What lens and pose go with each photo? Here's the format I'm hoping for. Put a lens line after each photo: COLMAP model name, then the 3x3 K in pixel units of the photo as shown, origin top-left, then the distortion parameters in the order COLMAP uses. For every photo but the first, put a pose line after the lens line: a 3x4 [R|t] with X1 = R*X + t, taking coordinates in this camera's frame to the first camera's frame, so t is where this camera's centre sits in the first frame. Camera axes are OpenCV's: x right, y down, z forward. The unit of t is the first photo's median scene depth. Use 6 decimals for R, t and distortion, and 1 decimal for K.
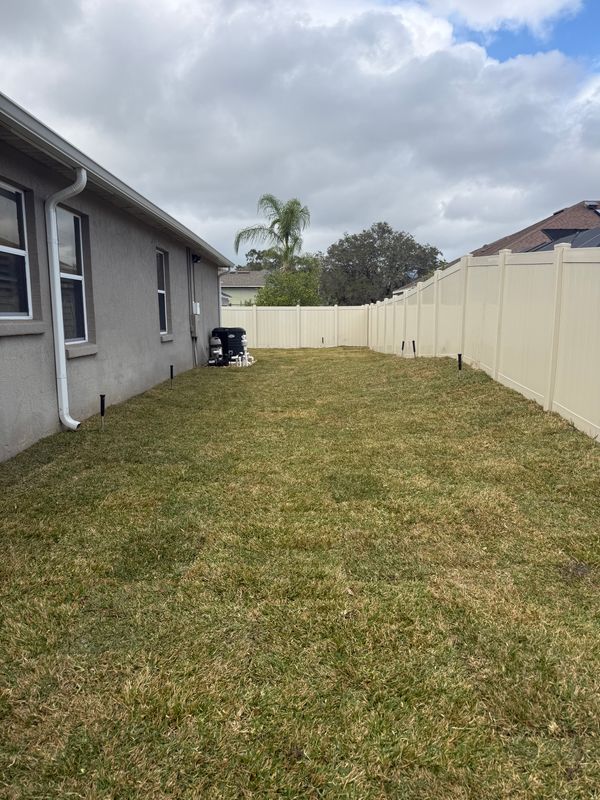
lens RADIAL K [[555.1, 0, 313.3], [0, 555.1, 422.5], [0, 0, 1]] dist [0.098235, -0.136606]
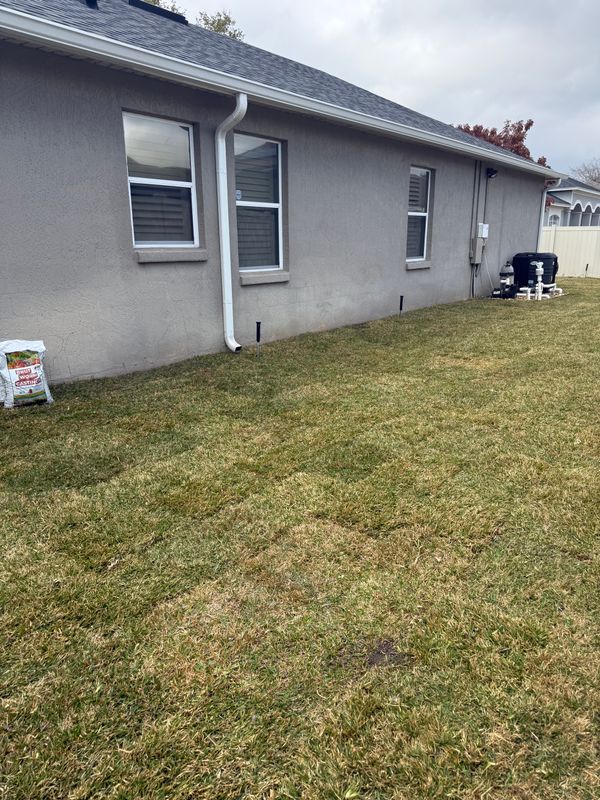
lens RADIAL K [[555.1, 0, 313.3], [0, 555.1, 422.5], [0, 0, 1]] dist [0.098235, -0.136606]
pose [[0.776975, 0.193201, -0.599152, 0.324298], [-0.113968, 0.979185, 0.167953, -0.044826], [0.619129, -0.062211, 0.782821, 0.198943]]
